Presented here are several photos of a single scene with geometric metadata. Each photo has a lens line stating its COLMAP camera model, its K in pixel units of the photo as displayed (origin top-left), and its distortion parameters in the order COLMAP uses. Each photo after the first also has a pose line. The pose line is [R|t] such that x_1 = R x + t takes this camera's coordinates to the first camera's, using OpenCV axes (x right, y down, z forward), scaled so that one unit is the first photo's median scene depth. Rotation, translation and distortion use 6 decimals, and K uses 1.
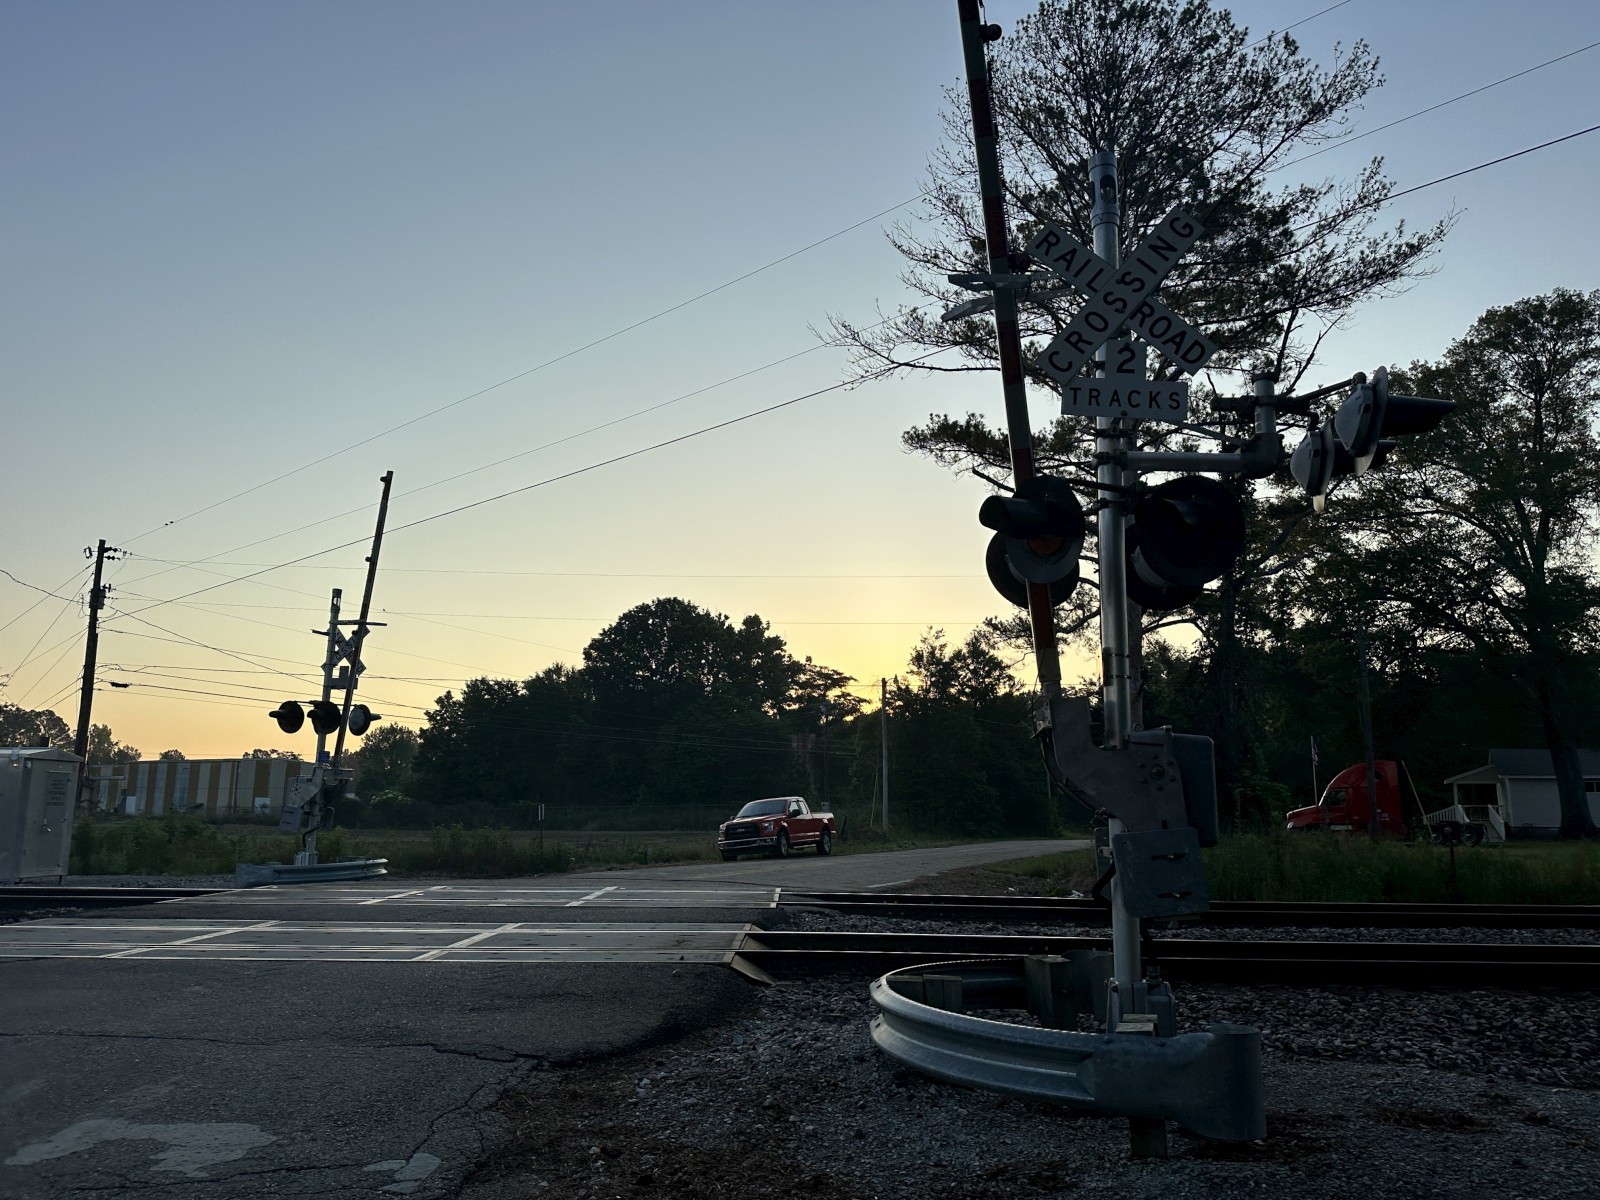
lens RADIAL K [[1112.1, 0, 806.9], [0, 1112.1, 616.5], [0, 0, 1]] dist [0.045696, -0.049553]
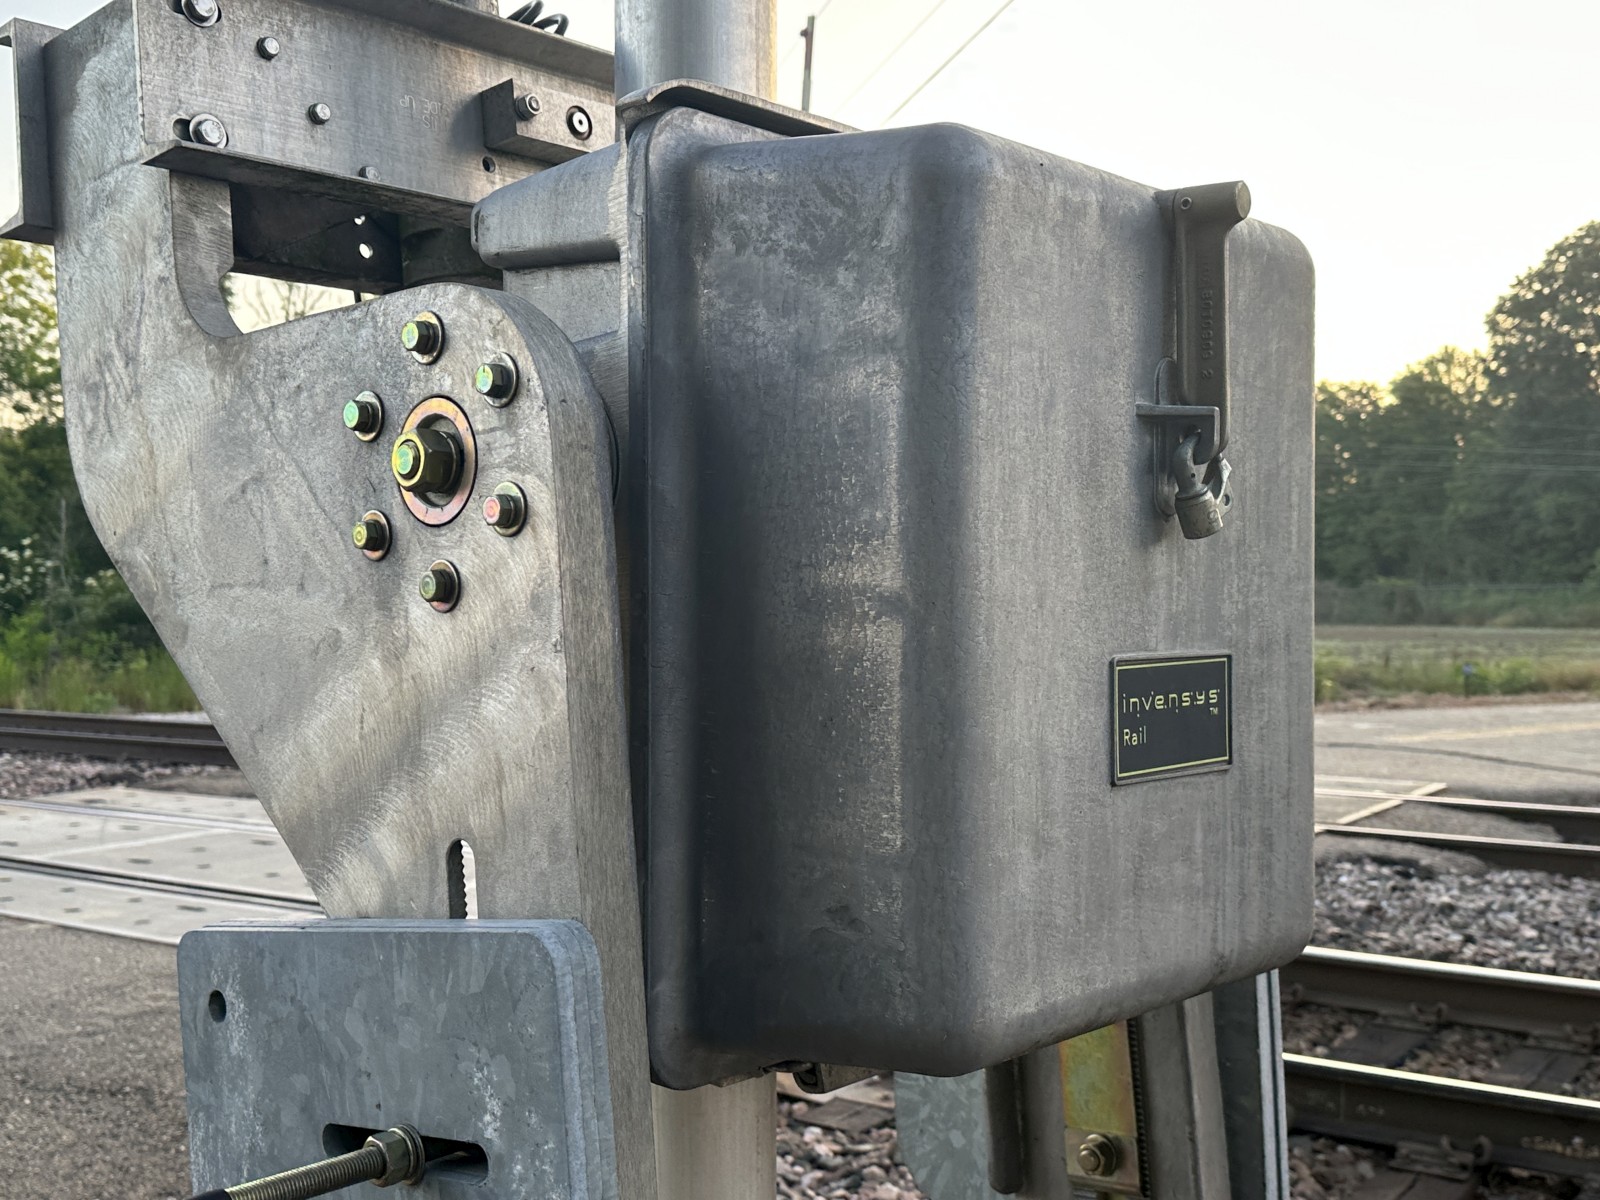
lens RADIAL K [[1750.0, 0, 800.0], [0, 1750.0, 600.0], [0, 0, 1]] dist [0.010288, 0.010868]
pose [[0.819842, -0.013290, -0.572435, 0.081861], [0.113337, 0.983717, 0.139483, 0.023489], [0.561261, -0.179233, 0.807999, 0.154357]]
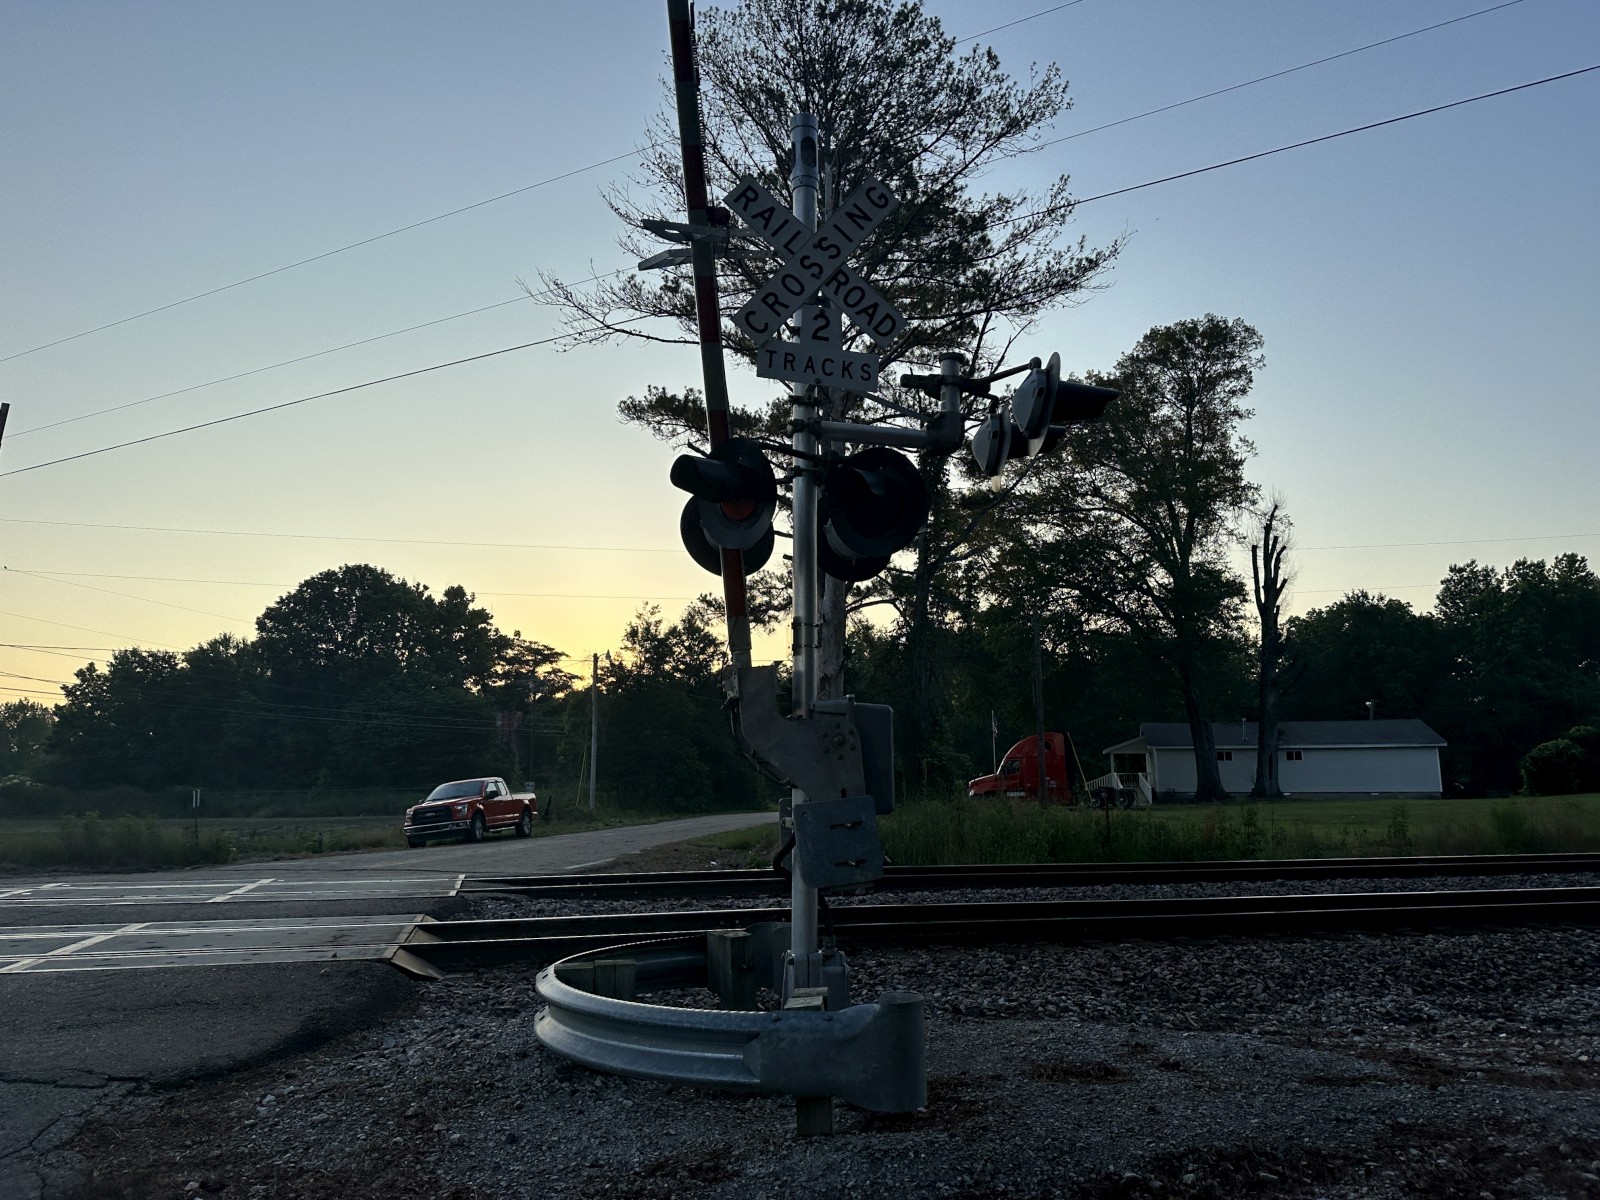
lens RADIAL K [[1109.0, 0, 794.5], [0, 1109.0, 604.0], [0, 0, 1]] dist [0.125222, -0.201558]
pose [[0.970193, 0.023646, 0.241178, 0.005737], [-0.025853, 0.999648, 0.005993, 0.002056], [-0.240951, -0.012049, 0.970462, 0.008122]]
